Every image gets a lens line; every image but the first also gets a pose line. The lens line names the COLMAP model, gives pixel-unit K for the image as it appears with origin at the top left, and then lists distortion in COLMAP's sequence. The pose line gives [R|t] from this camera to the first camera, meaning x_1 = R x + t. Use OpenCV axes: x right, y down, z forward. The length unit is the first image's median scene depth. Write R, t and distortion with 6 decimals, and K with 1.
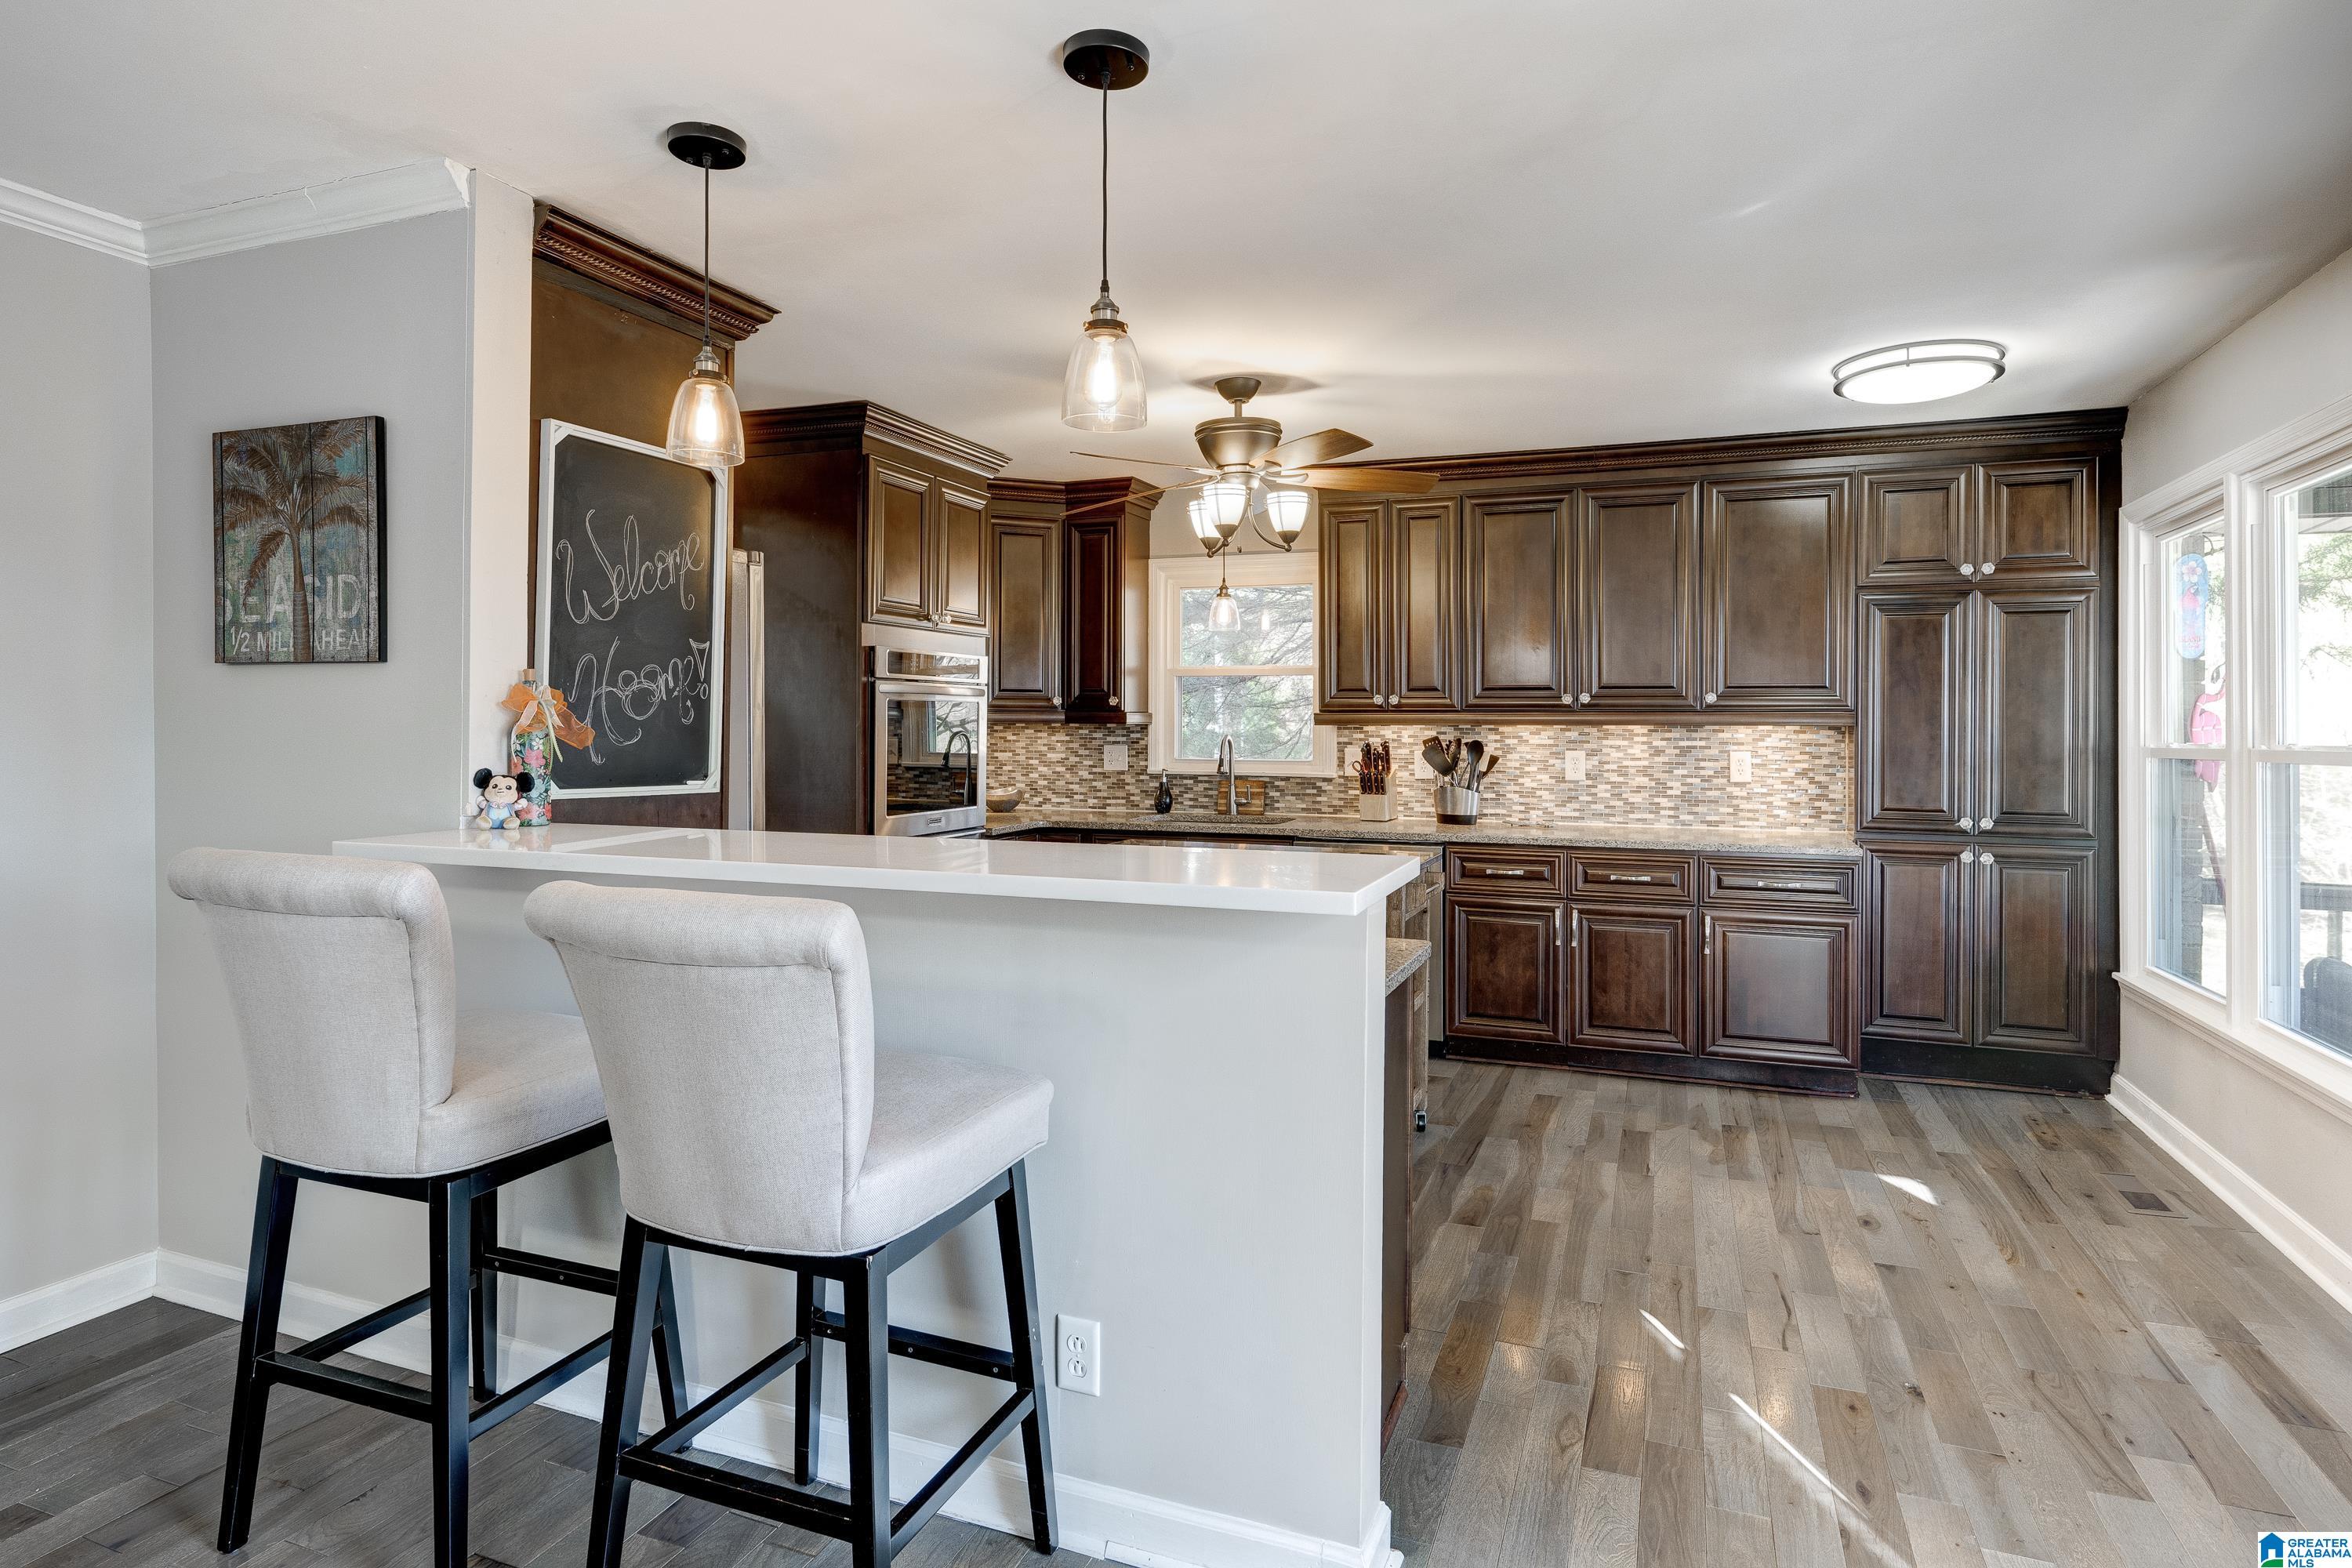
lens RADIAL K [[1261.6, 0, 1184.0], [0, 1261.6, 721.1], [0, 0, 1]] dist [-0.002551, 0.000099]
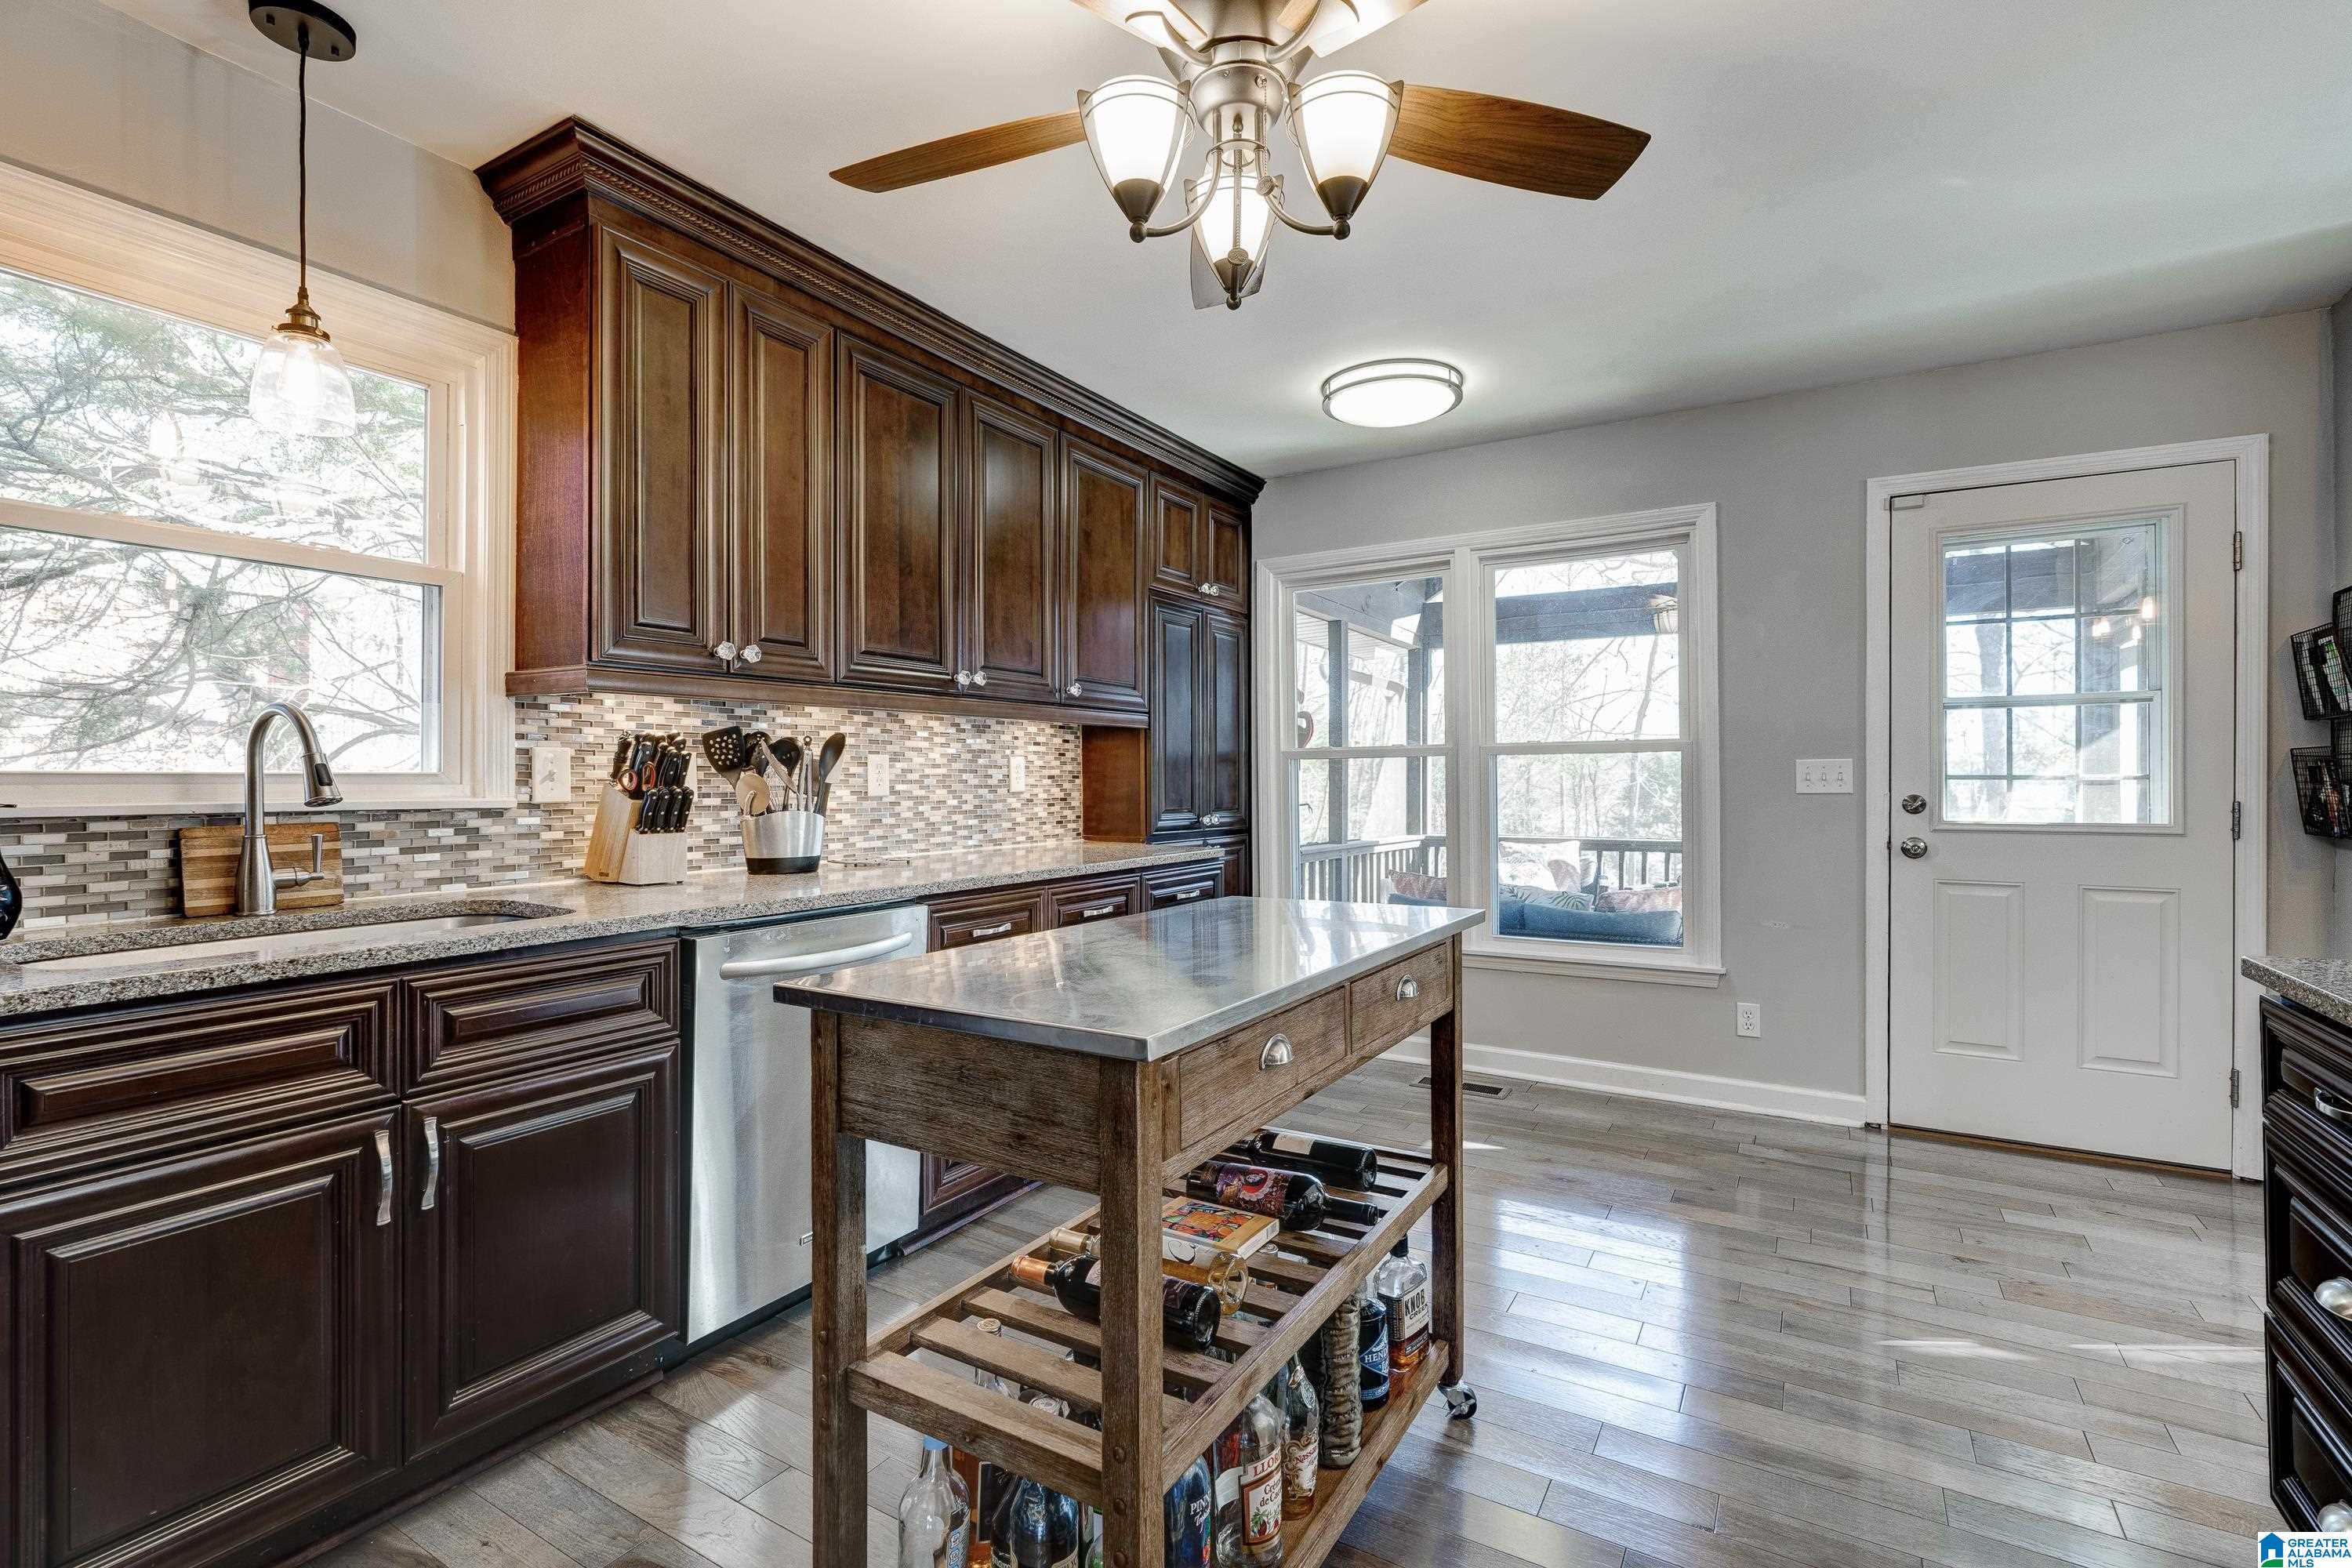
lens RADIAL K [[1068.9, 0, 1180.2], [0, 1068.9, 778.1], [0, 0, 1]] dist [0.001529, 0.000124]
pose [[0.178119, -0.004164, 0.984000, -0.293354], [0.001542, 0.999991, 0.003953, 0.040422], [-0.984008, 0.000813, 0.178124, 0.845219]]
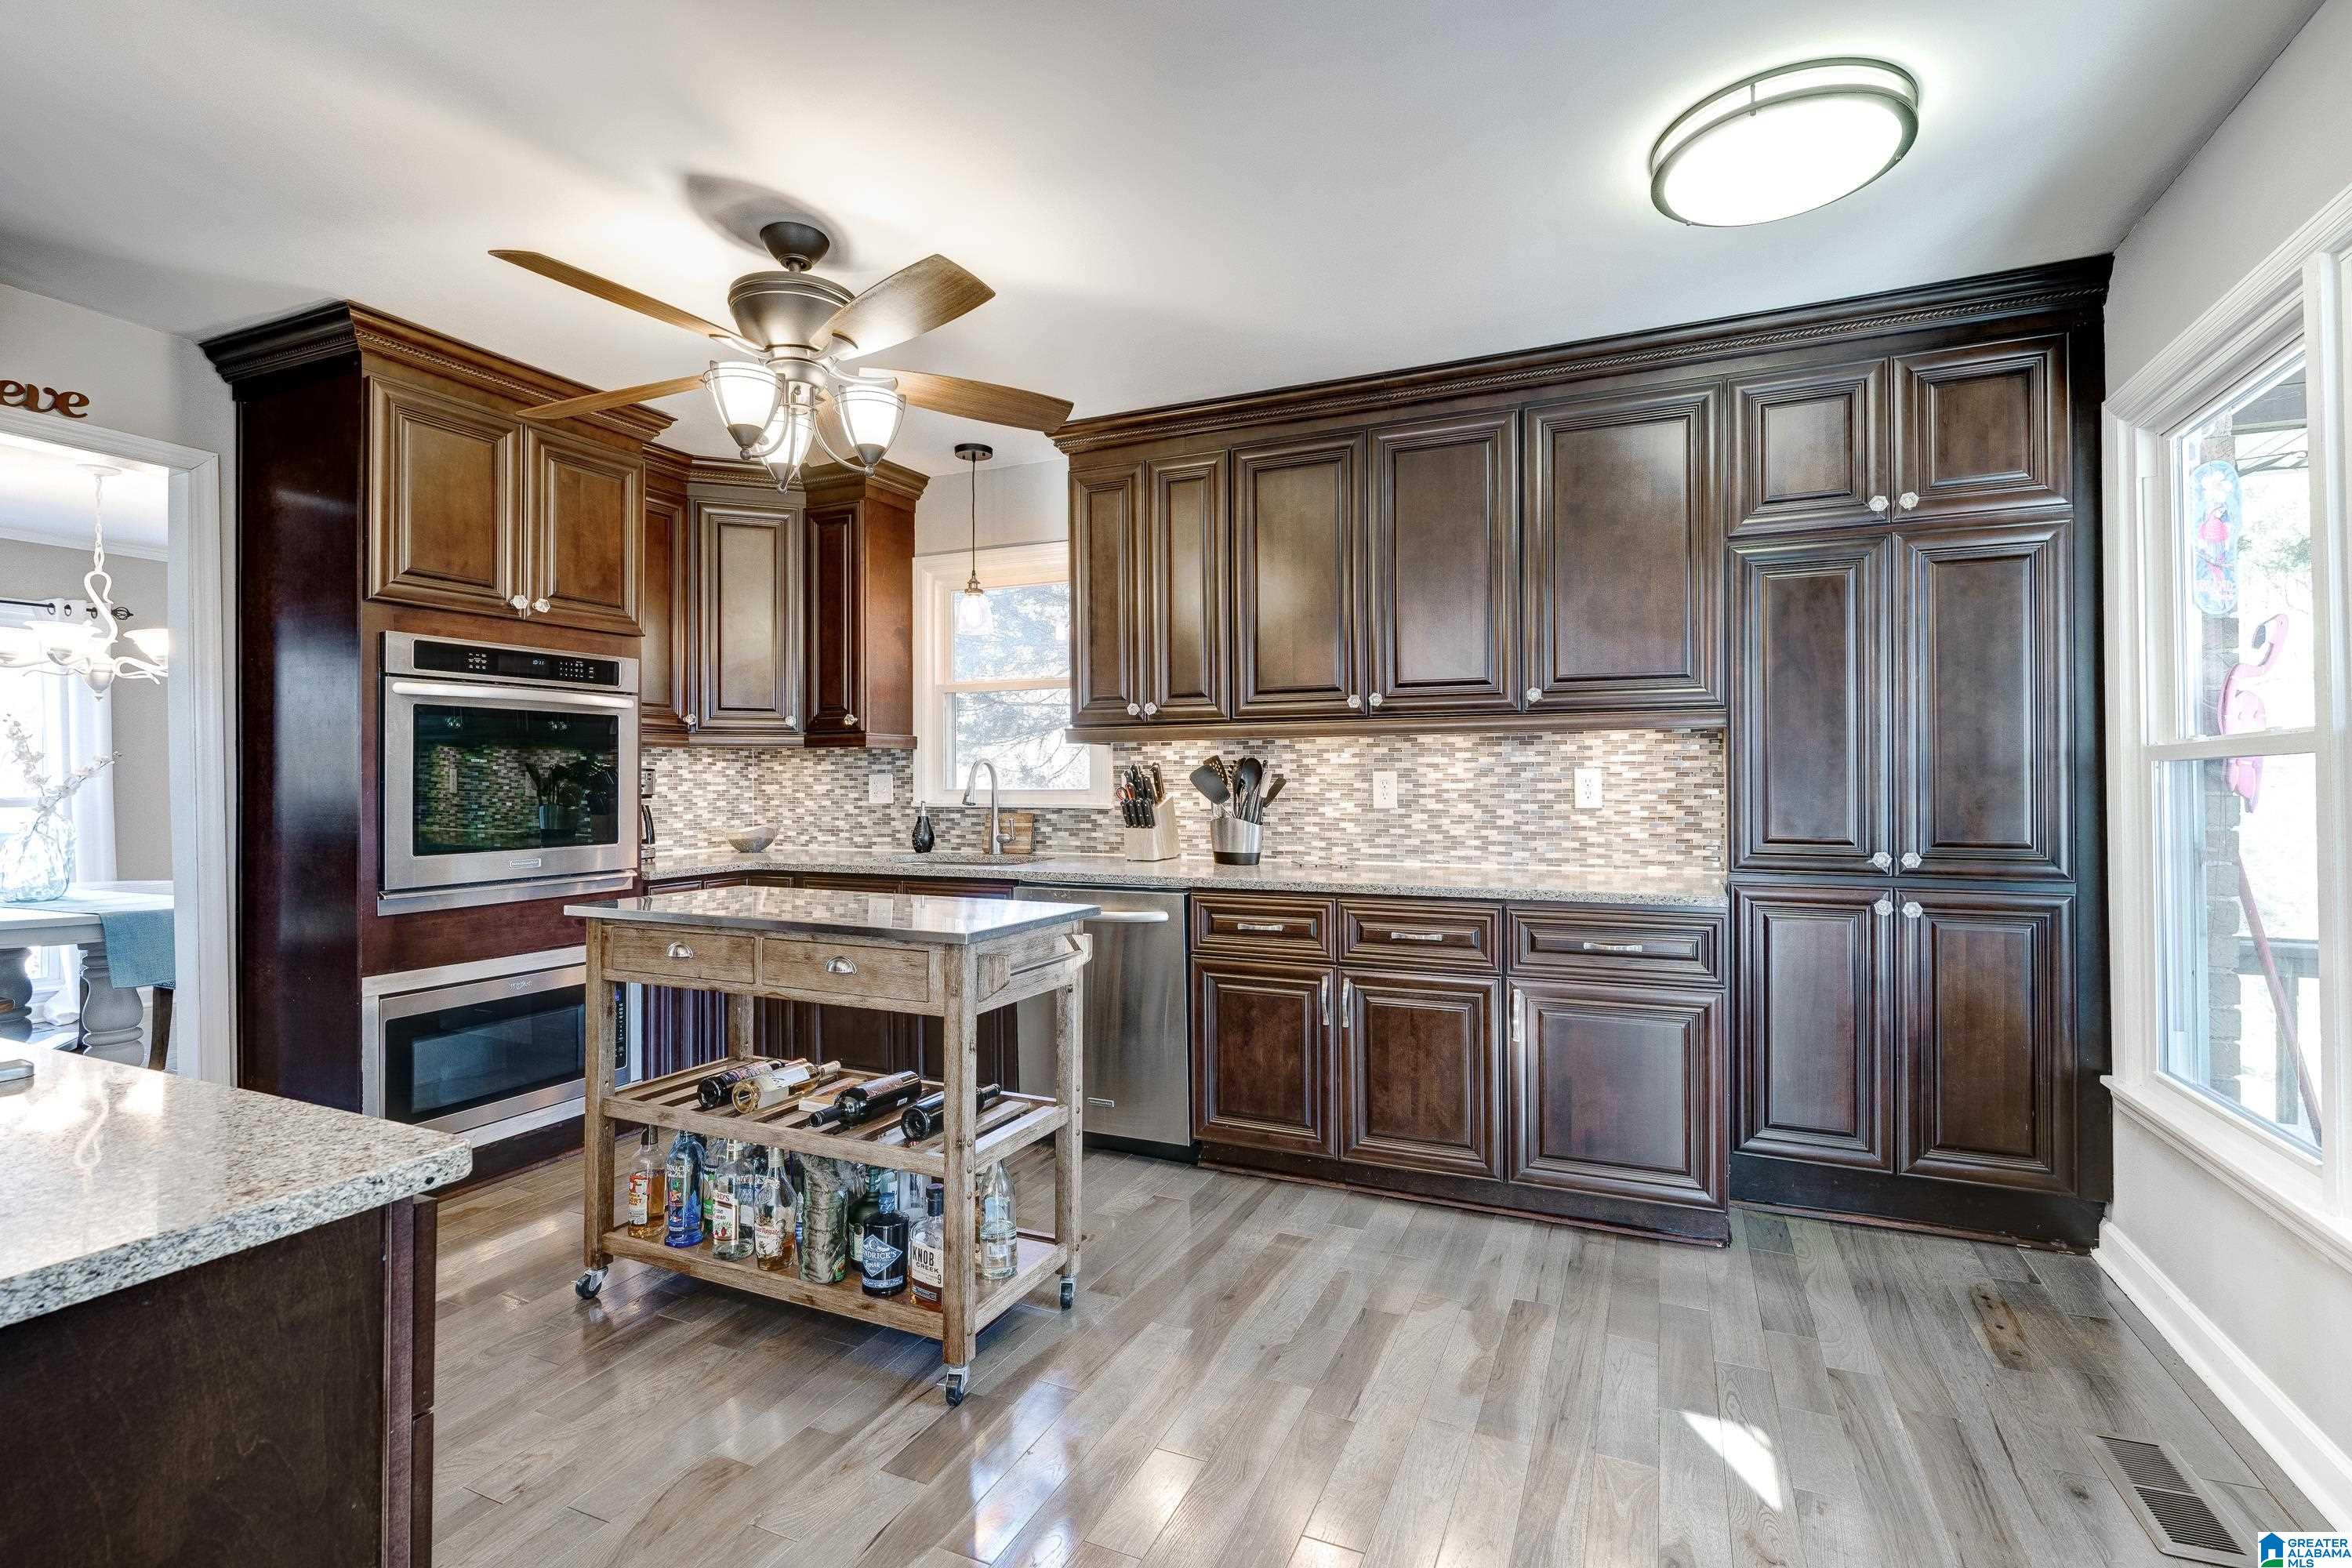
lens RADIAL K [[1074.3, 0, 1178.9], [0, 1074.3, 771.6], [0, 0, 1]] dist [-0.006014, -0.000156]
pose [[0.998472, -0.008555, -0.054594, 0.253600], [0.008218, 0.999946, -0.006390, 0.031317], [0.054646, 0.005932, 0.998488, 0.368435]]
